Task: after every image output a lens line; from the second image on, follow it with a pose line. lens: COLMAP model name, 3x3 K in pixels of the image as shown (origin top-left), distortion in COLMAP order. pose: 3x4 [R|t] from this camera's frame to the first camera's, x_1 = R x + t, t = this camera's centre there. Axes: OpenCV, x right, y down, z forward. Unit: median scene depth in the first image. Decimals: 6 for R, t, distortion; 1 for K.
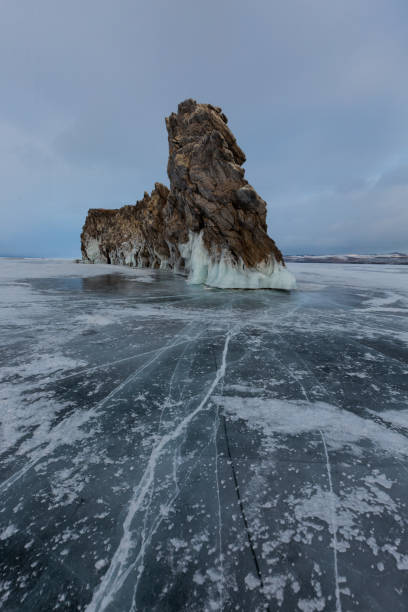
lens RADIAL K [[290.0, 0, 204.0], [0, 290.0, 306.0], [0, 0, 1]] dist [-0.000767, -0.000238]
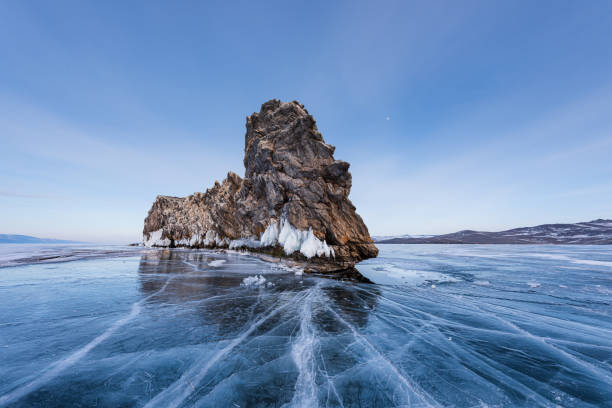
lens RADIAL K [[224.5, 0, 307.1], [0, 224.5, 206.8], [0, 0, 1]] dist [0.000828, -0.000002]
pose [[0.969816, 0.010628, 0.243605, -0.129768], [0.066456, 0.949709, -0.306001, -0.002045], [-0.234606, 0.312954, 0.920337, 0.241865]]
